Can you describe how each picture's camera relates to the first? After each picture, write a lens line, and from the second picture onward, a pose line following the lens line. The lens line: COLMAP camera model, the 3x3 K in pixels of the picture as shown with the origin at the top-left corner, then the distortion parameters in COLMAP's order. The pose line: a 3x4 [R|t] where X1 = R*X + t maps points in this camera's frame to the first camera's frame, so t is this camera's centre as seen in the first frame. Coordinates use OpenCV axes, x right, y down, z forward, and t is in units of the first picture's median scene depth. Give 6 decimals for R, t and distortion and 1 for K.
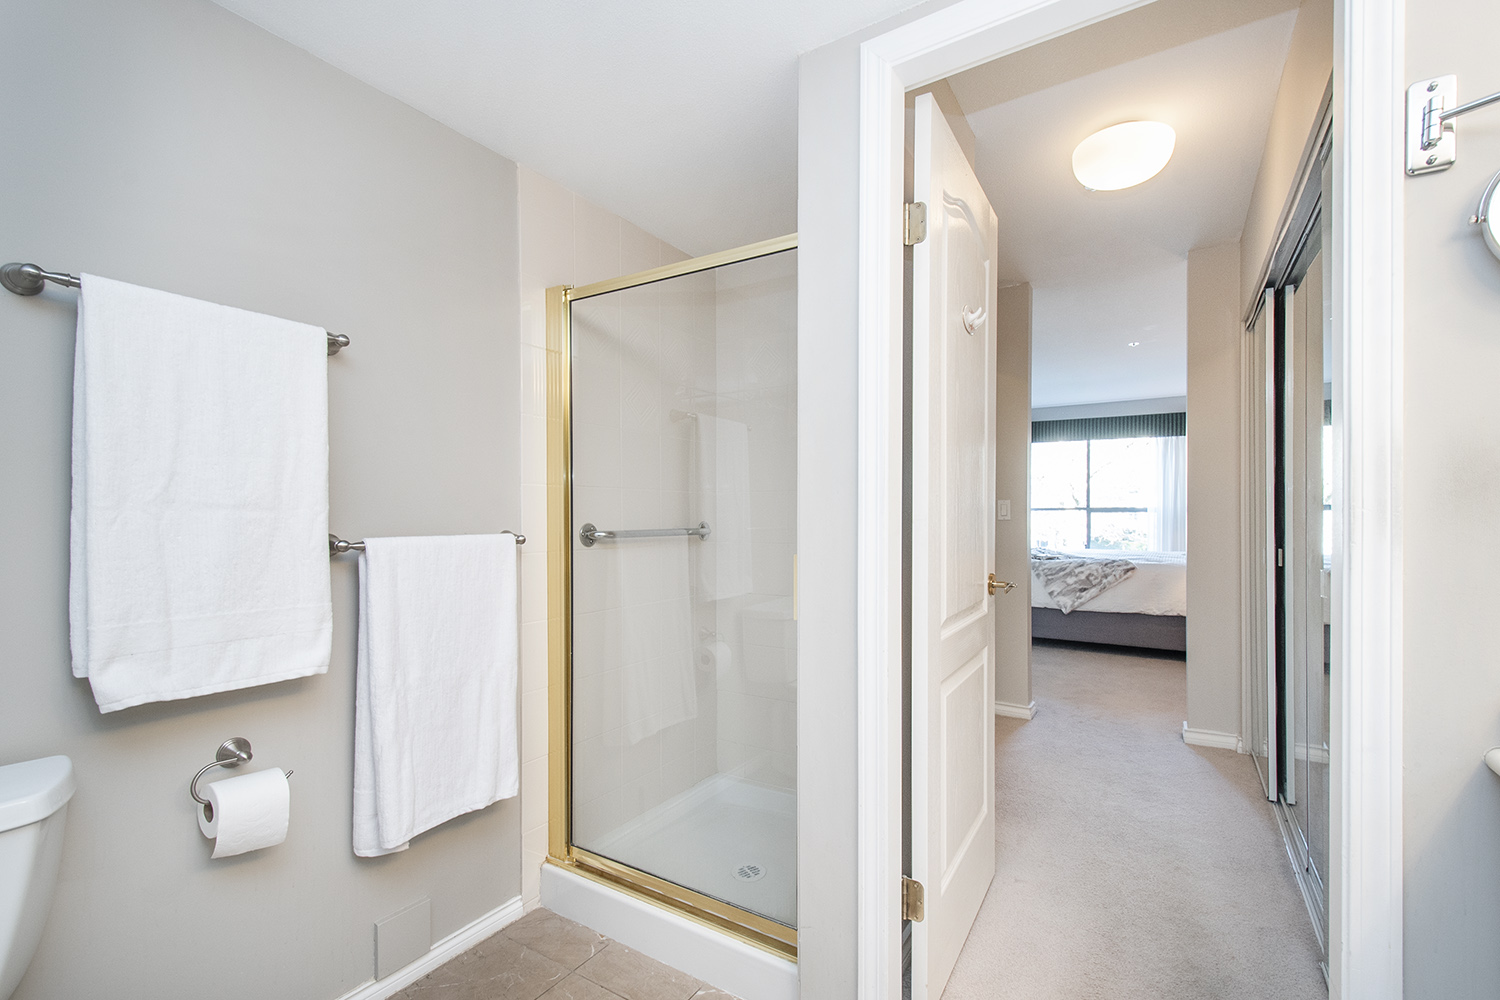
lens RADIAL K [[675.7, 0, 751.5], [0, 675.7, 509.6], [0, 0, 1]] dist [0.014318, -0.004256]
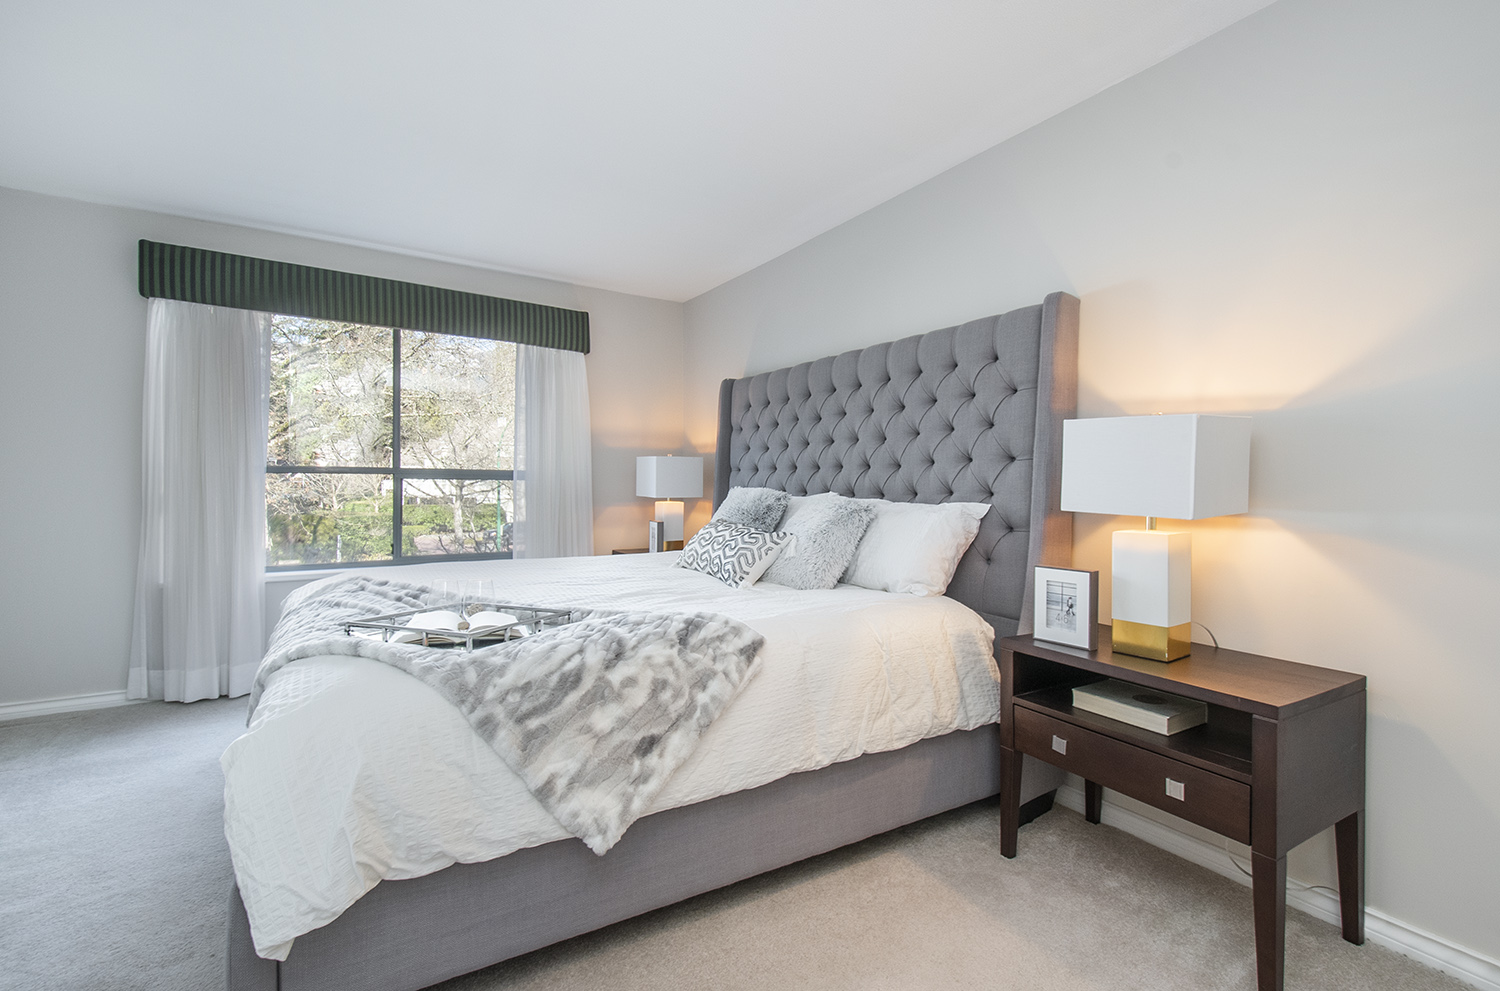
lens RADIAL K [[675.7, 0, 751.9], [0, 675.7, 495.8], [0, 0, 1]] dist [0.014318, -0.004256]
pose [[0.429442, -0.009753, 0.903042, 0.247185], [-0.009534, 0.999837, 0.015332, 0.008114], [-0.903044, -0.015194, 0.429279, 0.828480]]
